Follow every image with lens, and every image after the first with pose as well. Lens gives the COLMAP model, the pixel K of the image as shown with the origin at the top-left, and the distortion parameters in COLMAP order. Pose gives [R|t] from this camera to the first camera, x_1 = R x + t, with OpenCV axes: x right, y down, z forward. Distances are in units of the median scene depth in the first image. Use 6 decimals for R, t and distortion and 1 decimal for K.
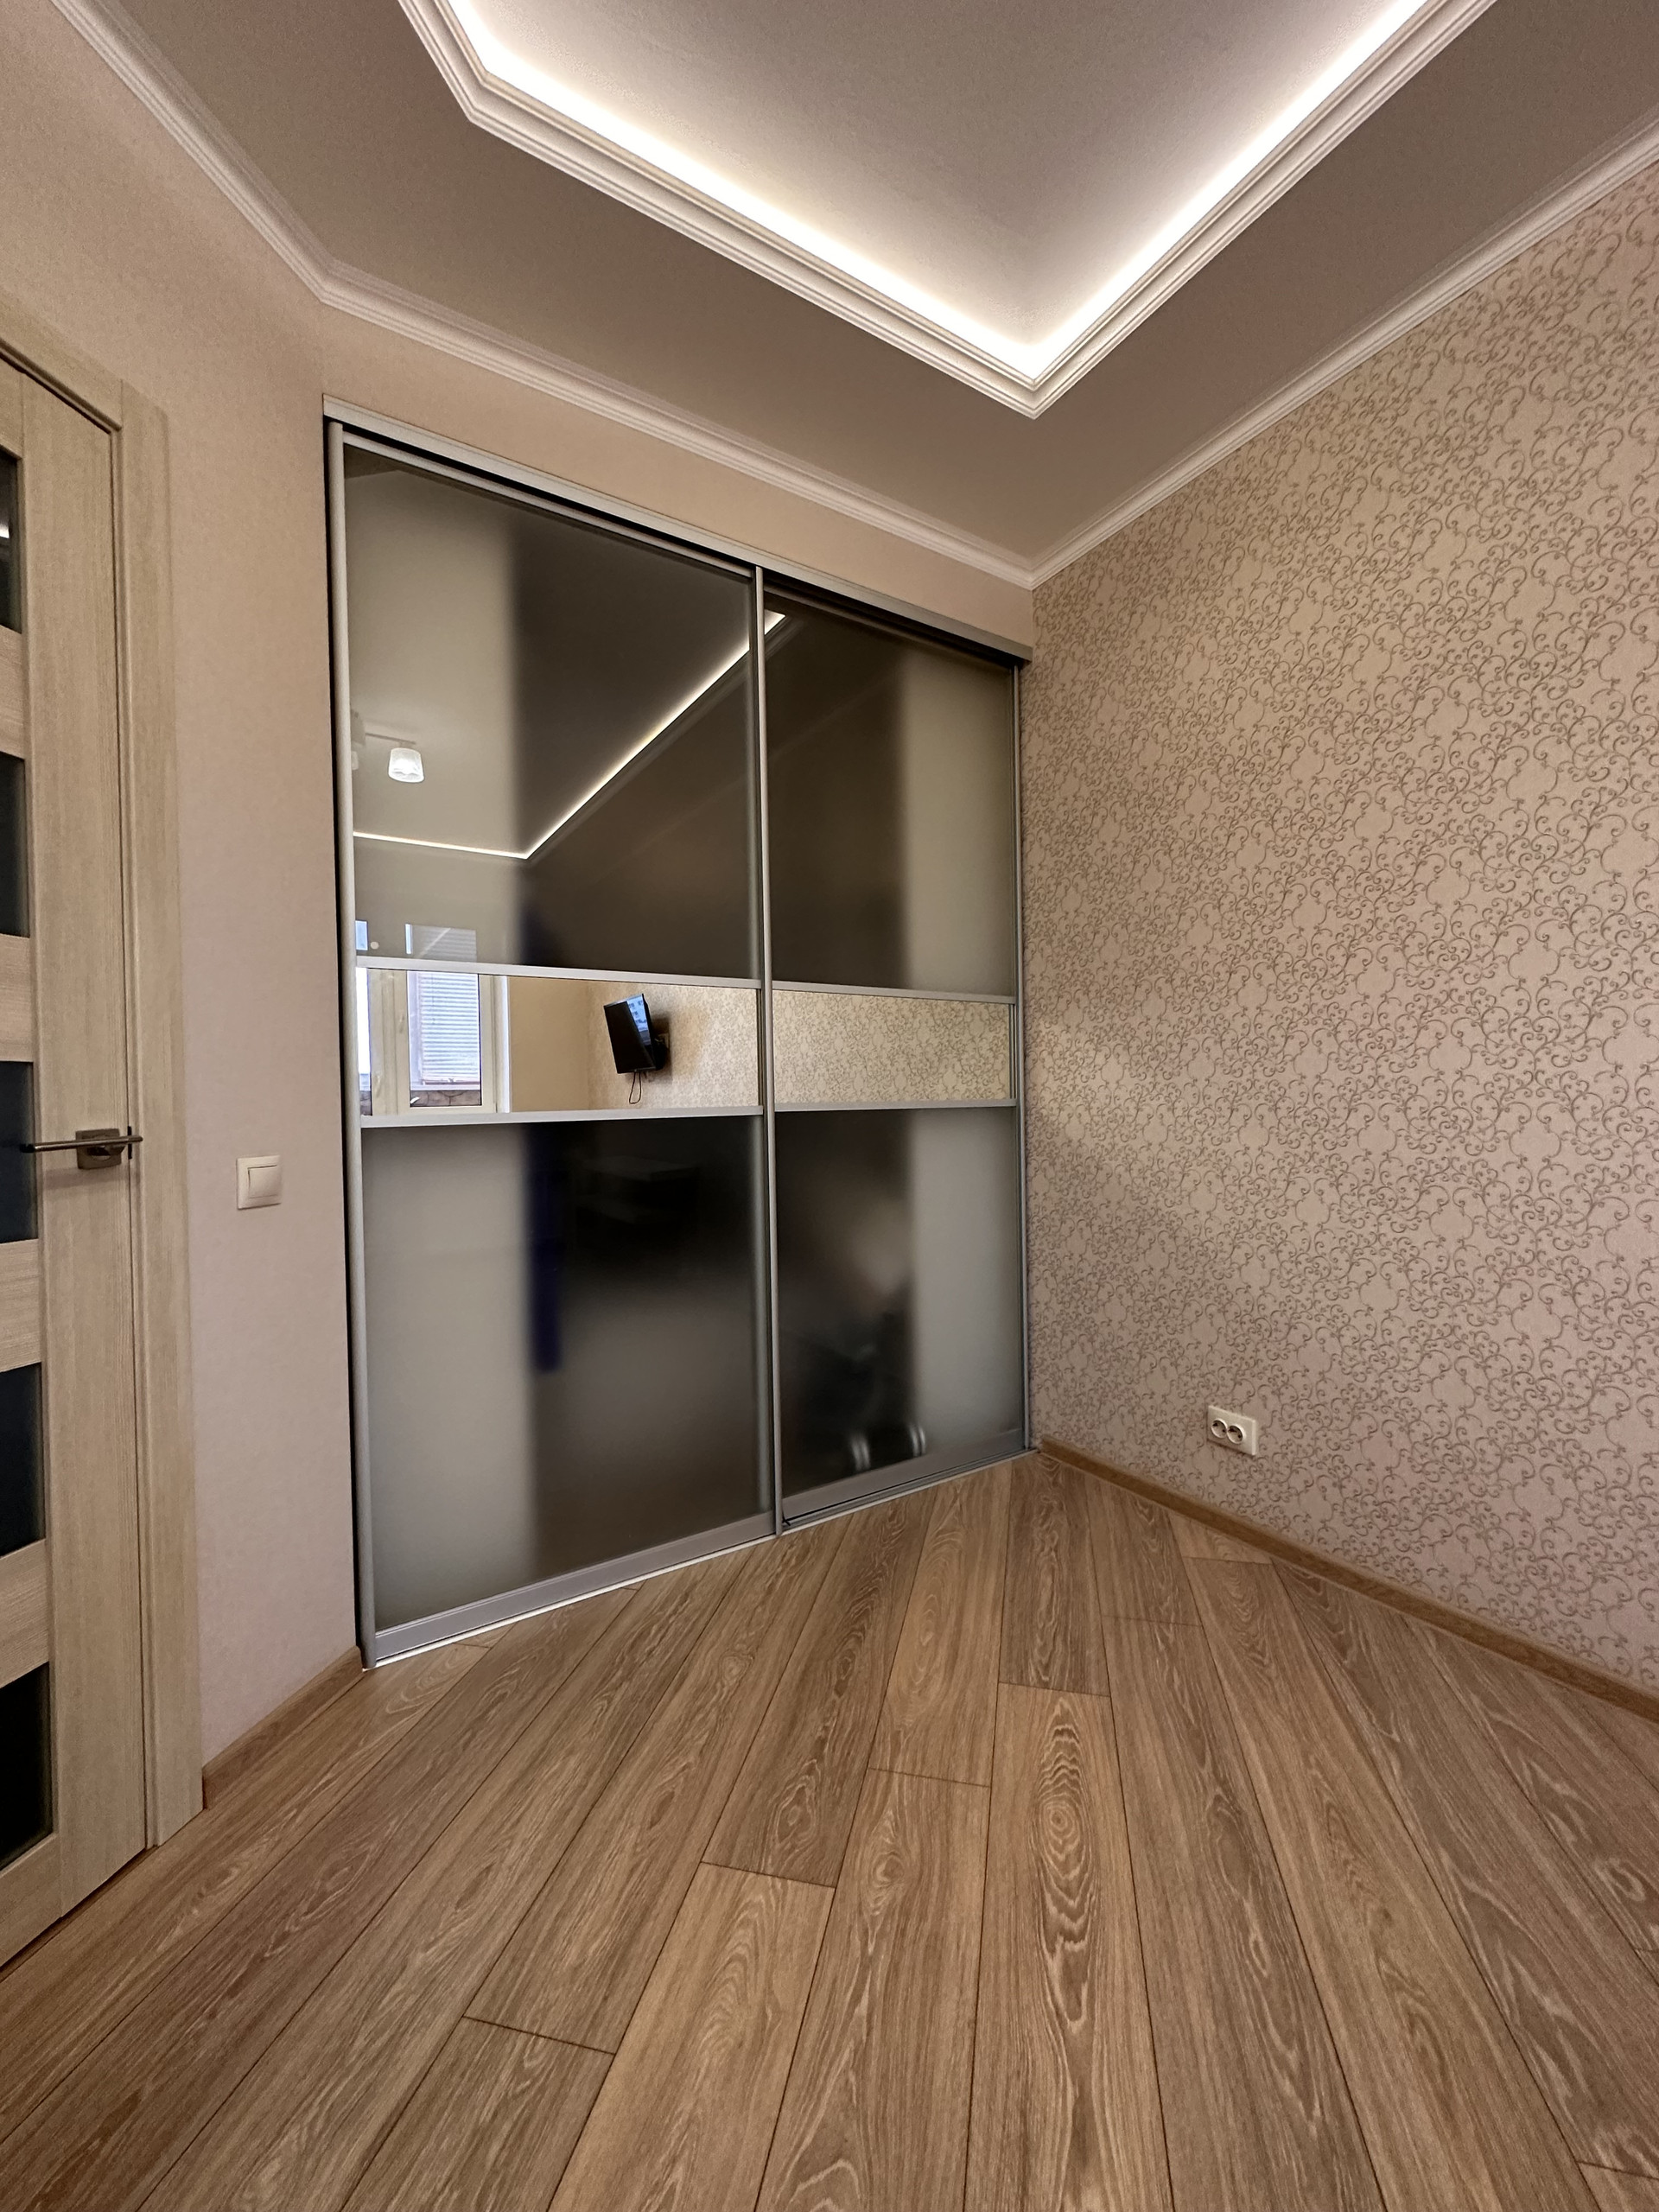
lens RADIAL K [[882.4, 0, 829.0], [0, 882.4, 1108.4], [0, 0, 1]] dist [-0.004818, 0.001290]
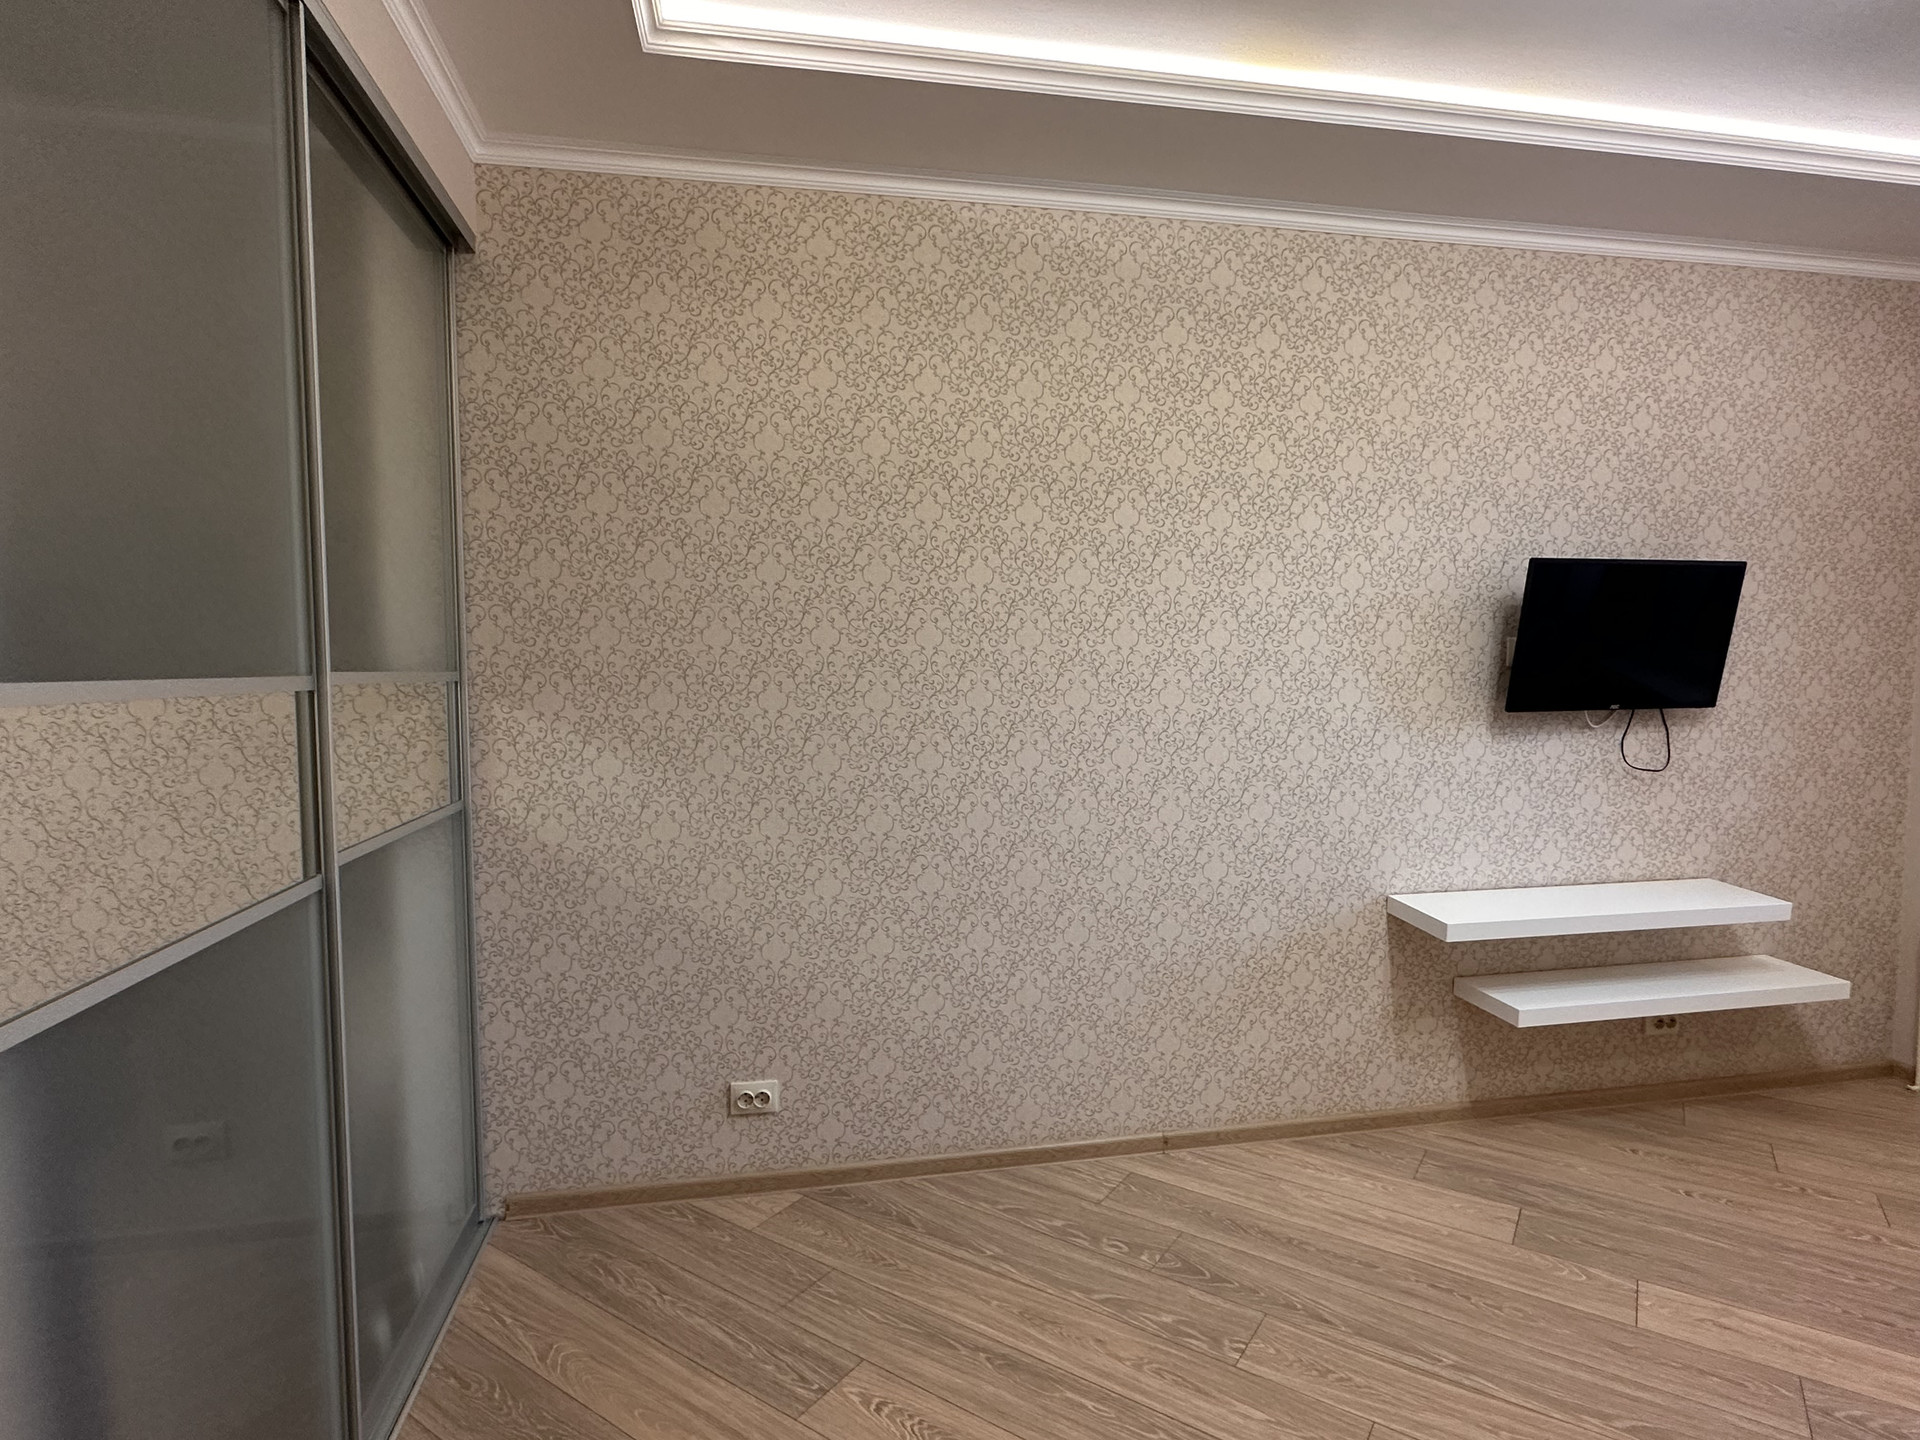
lens RADIAL K [[1013.1, 0, 958.1], [0, 1013.1, 729.9], [0, 0, 1]] dist [-0.004201, 0.001189]
pose [[0.362895, -0.042437, 0.930863, -0.595186], [0.006151, 0.999050, 0.043148, -0.139810], [-0.931810, -0.009932, 0.362811, 0.317092]]
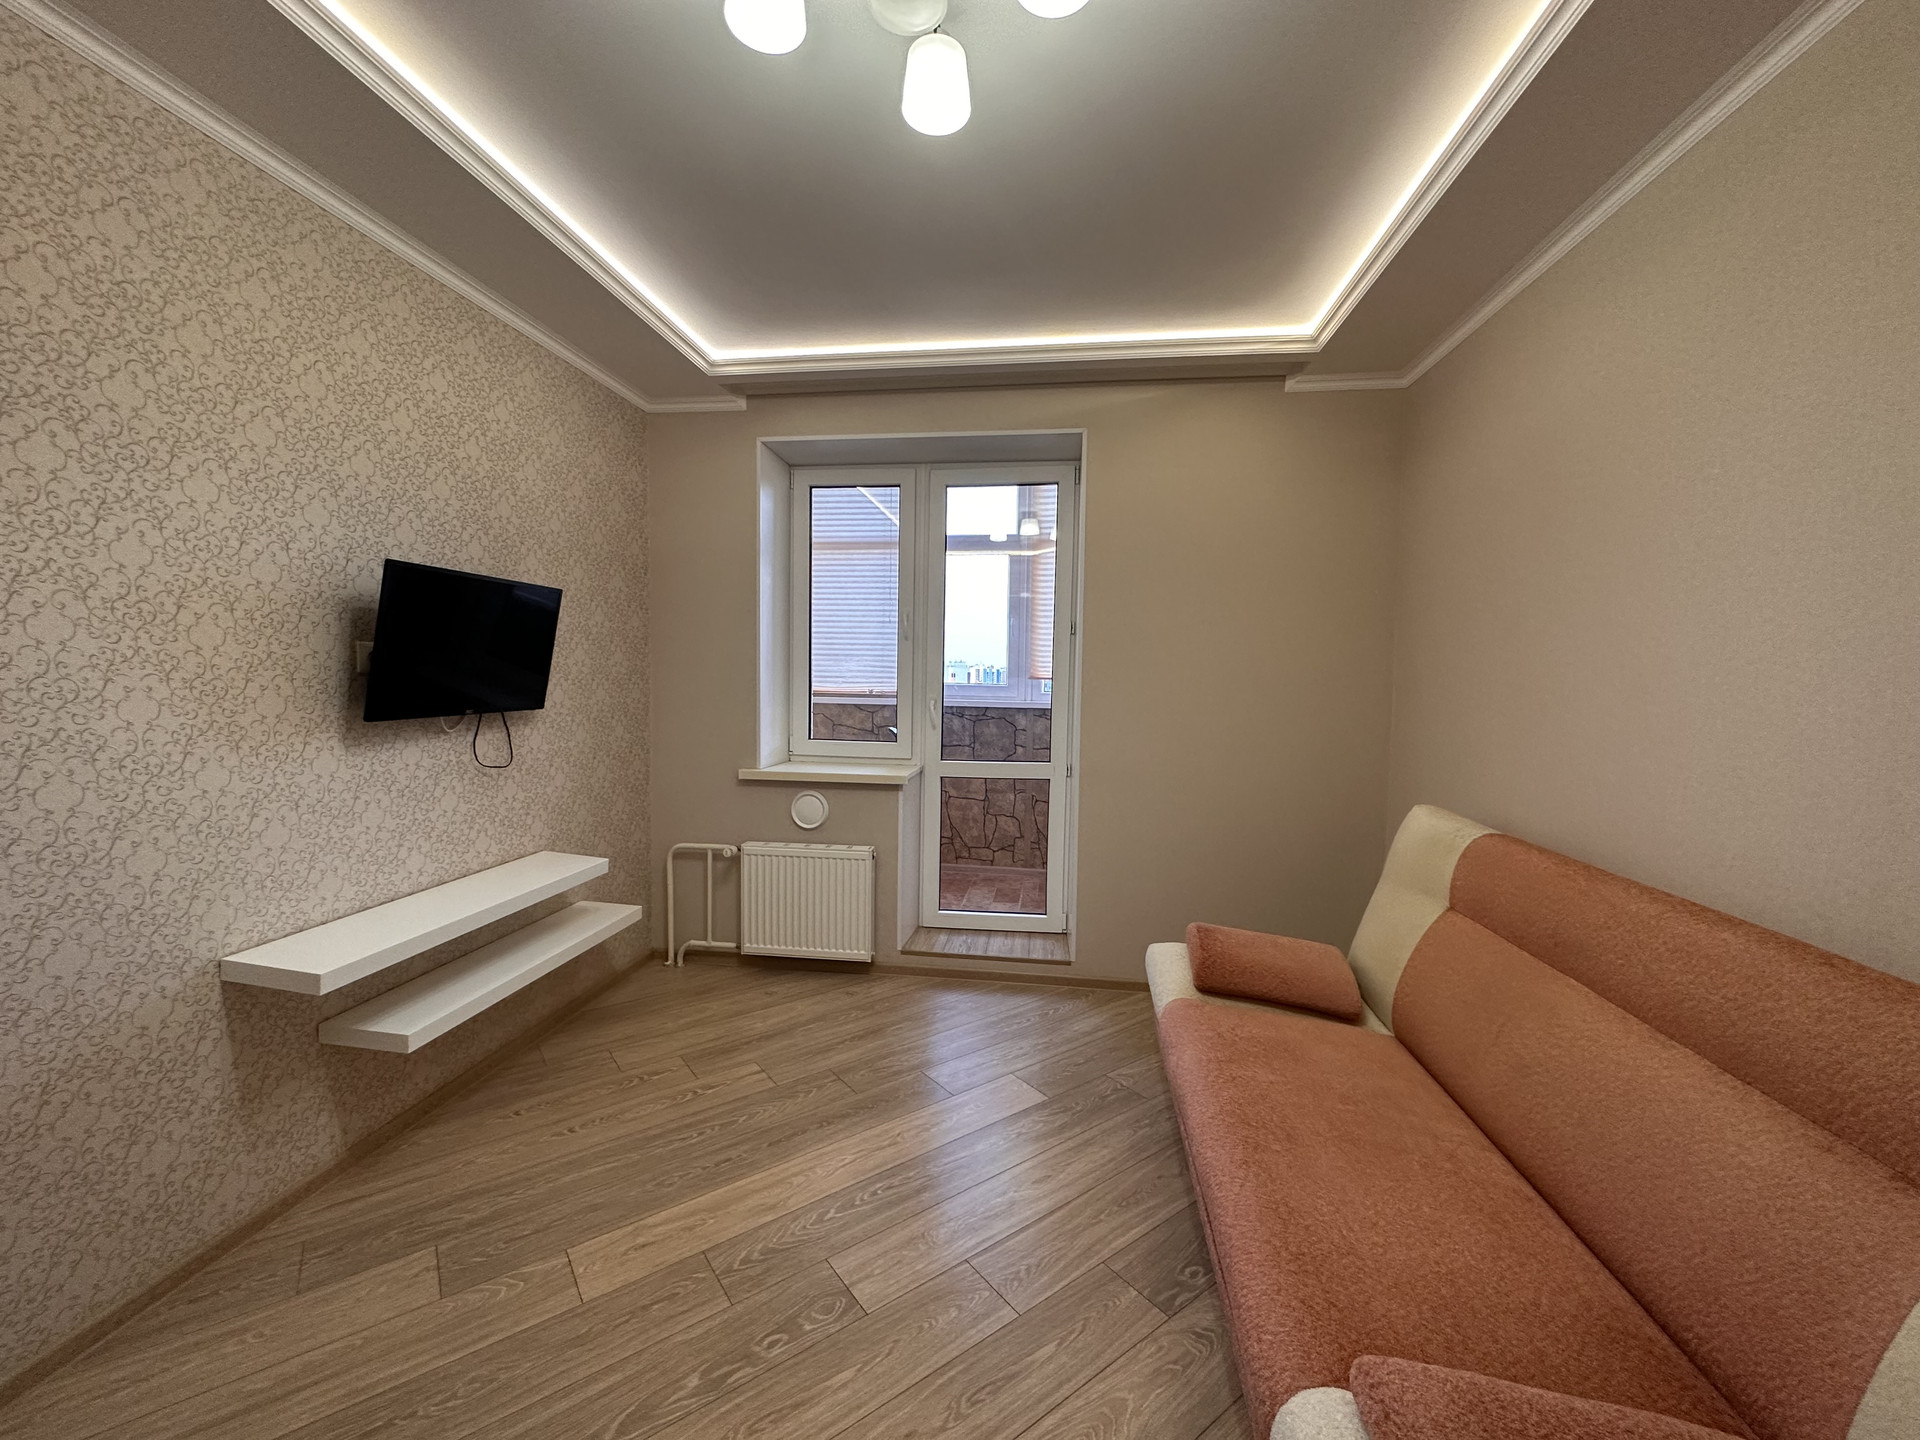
lens RADIAL K [[766.0, 0, 961.0], [0, 766.0, 718.9], [0, 0, 1]] dist [-0.004818, 0.001290]
pose [[-0.766316, -0.028455, 0.641833, -0.237442], [0.006441, 0.998628, 0.051965, -0.149099], [-0.642431, 0.043956, -0.765082, 0.376822]]
